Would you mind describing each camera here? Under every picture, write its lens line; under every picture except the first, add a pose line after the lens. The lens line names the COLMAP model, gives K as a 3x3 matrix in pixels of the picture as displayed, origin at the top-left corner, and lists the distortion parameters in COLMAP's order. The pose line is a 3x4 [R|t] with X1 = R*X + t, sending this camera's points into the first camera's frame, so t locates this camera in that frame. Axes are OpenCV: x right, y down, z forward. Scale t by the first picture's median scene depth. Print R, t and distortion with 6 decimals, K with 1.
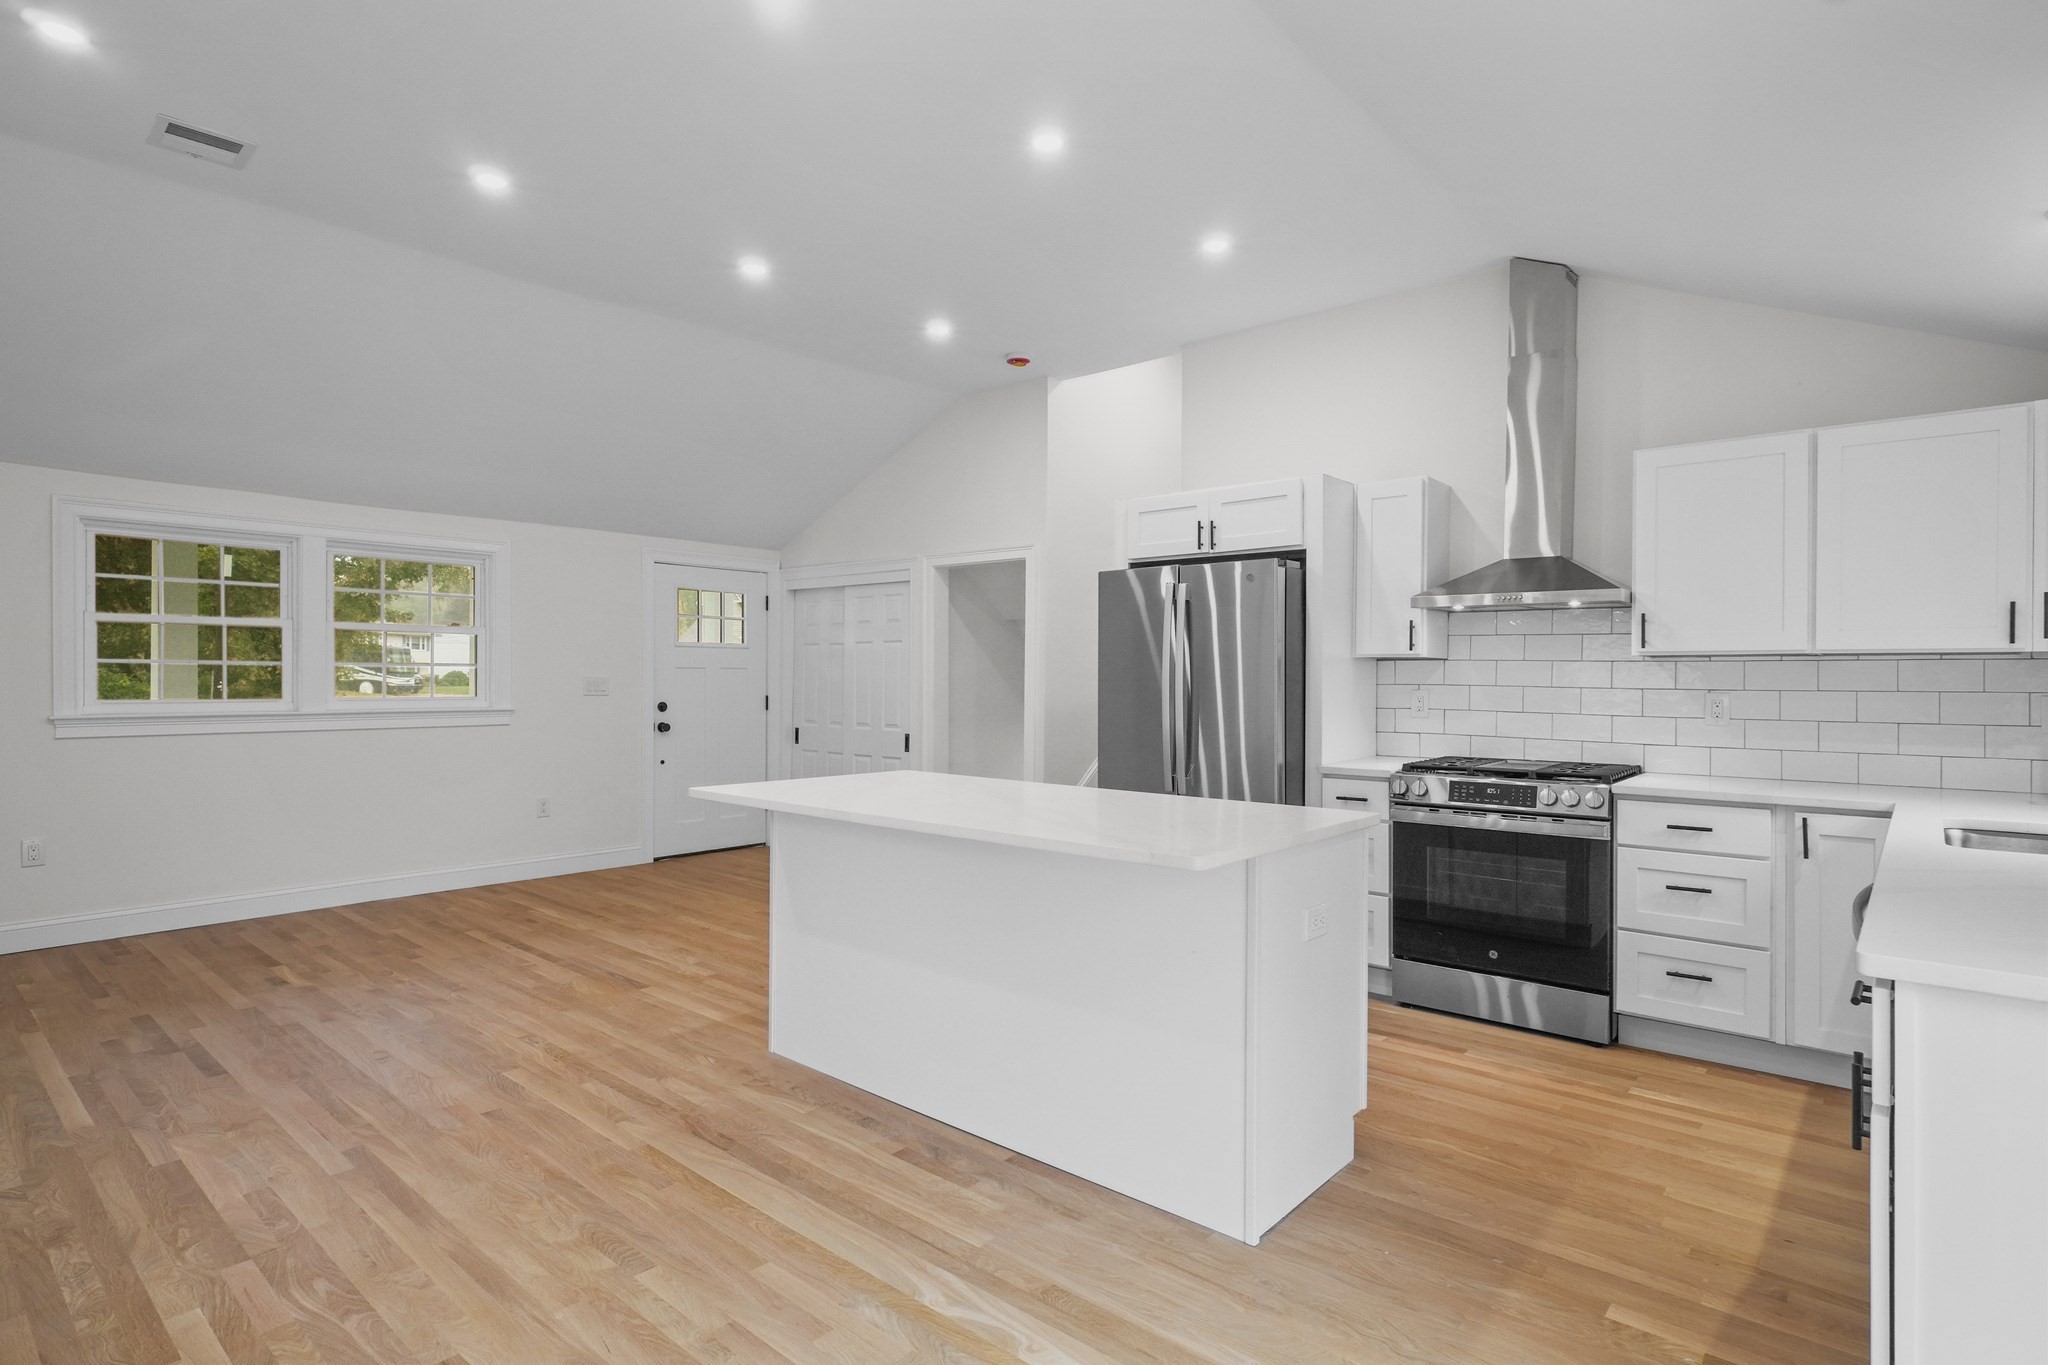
lens RADIAL K [[1043.4, 0, 1022.1], [0, 1043.4, 682.2], [0, 0, 1]] dist [-0.007016, 0.002328]
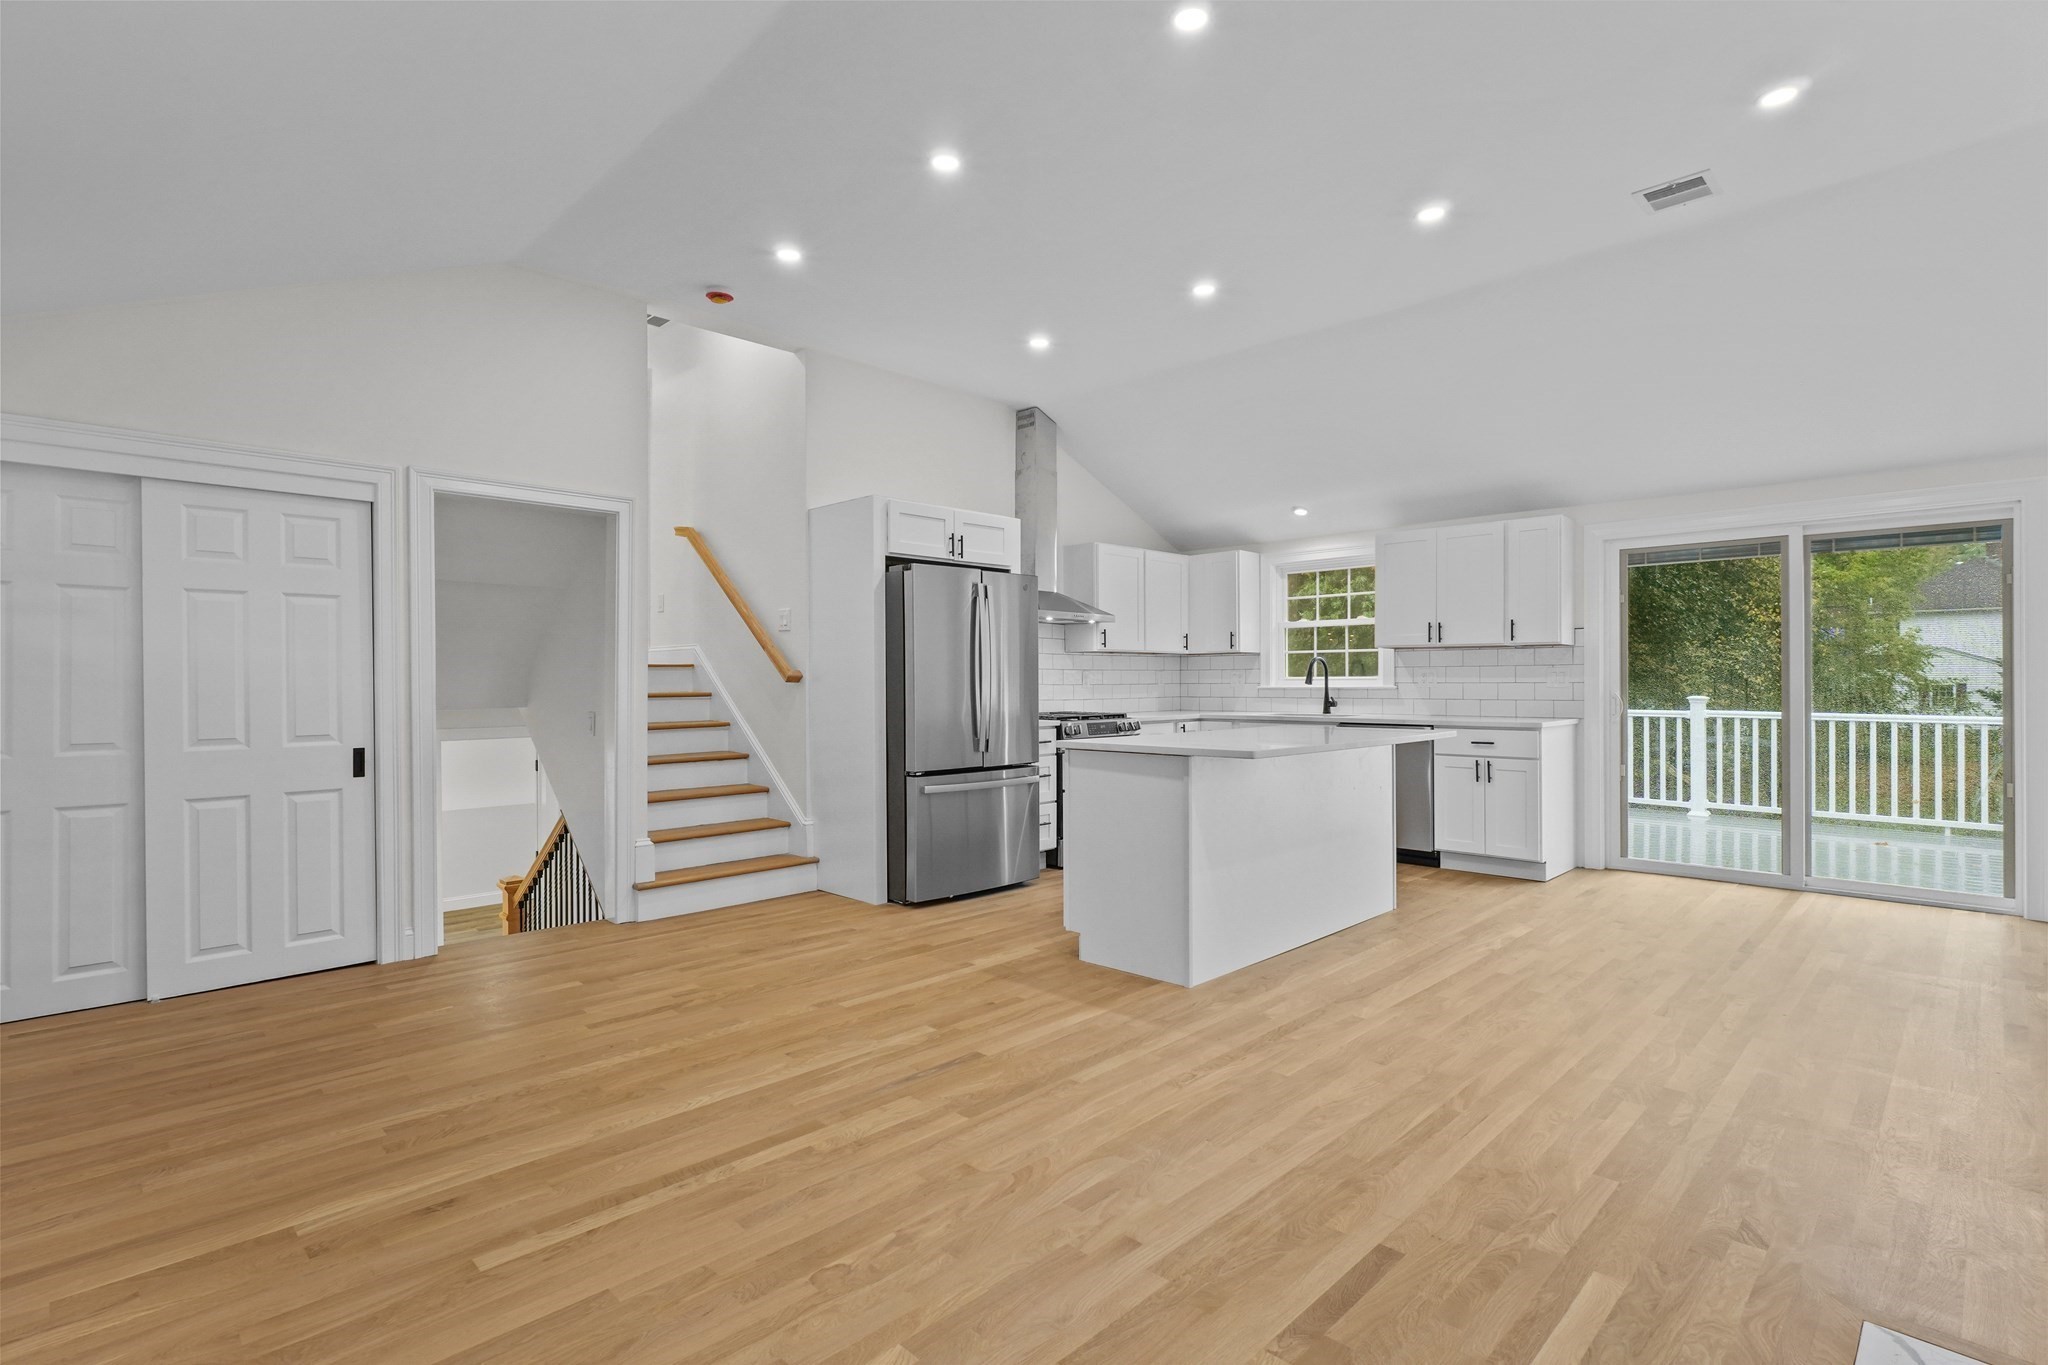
lens RADIAL K [[985.7, 0, 1039.1], [0, 985.7, 676.0], [0, 0, 1]] dist [-0.008587, 0.003627]
pose [[0.053653, 0.000094, 0.998560, -1.224052], [0.008824, 0.999961, -0.000568, 0.020088], [-0.998521, 0.008842, 0.053651, 1.039966]]
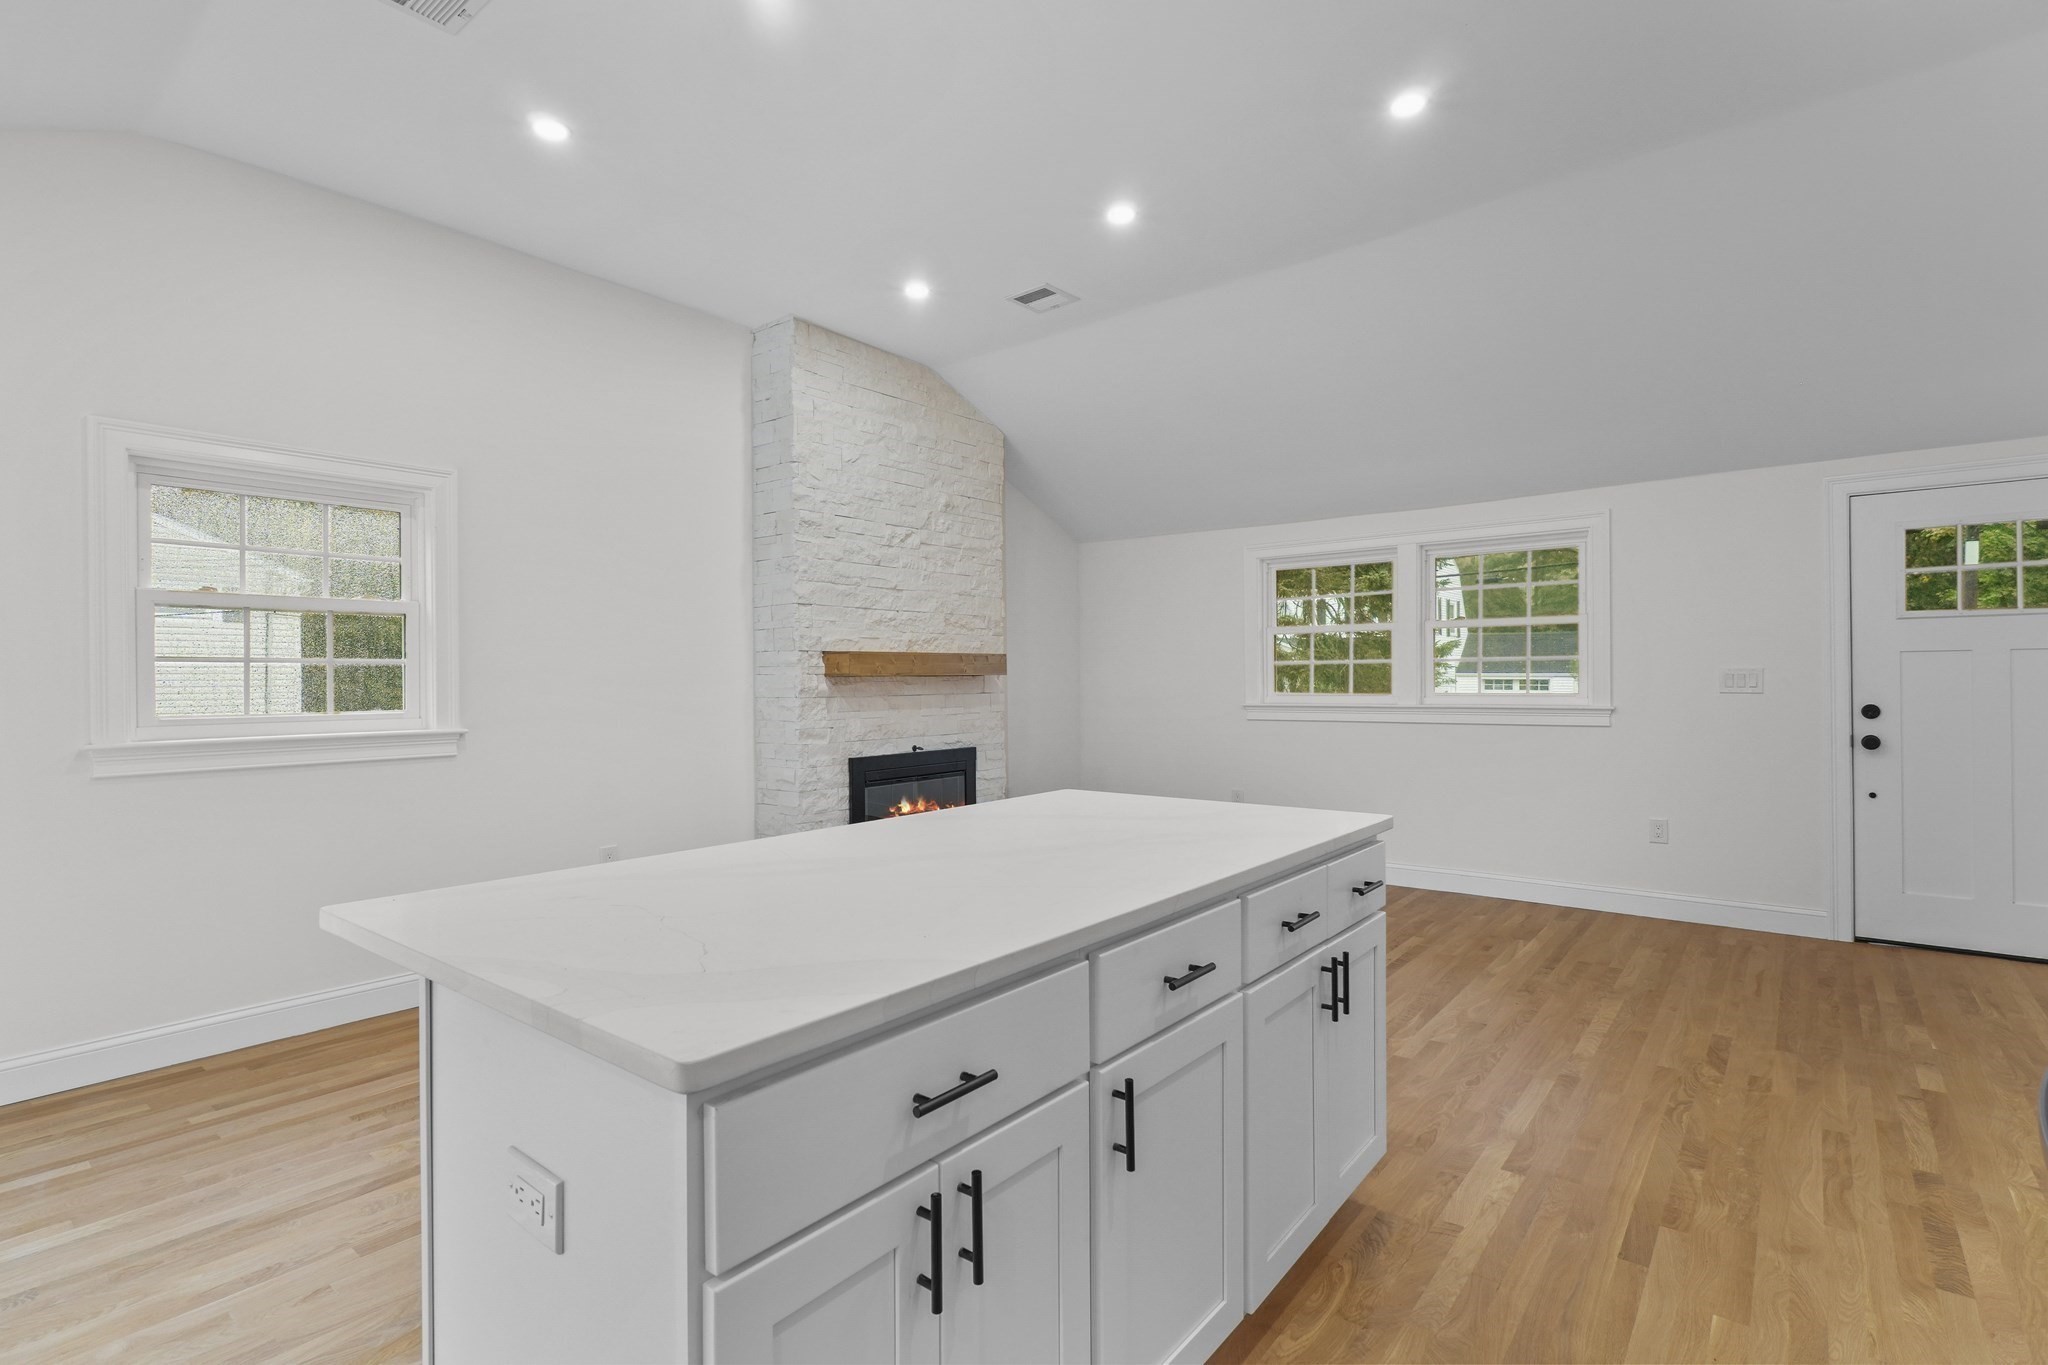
lens RADIAL K [[985.7, 0, 990.9], [0, 985.7, 680.6], [0, 0, 1]] dist [-0.008587, 0.003627]
pose [[0.014183, -0.004805, -0.999888, 0.494831], [0.005798, 0.999972, -0.004723, 0.007765], [0.999883, -0.005730, 0.014211, 0.818831]]
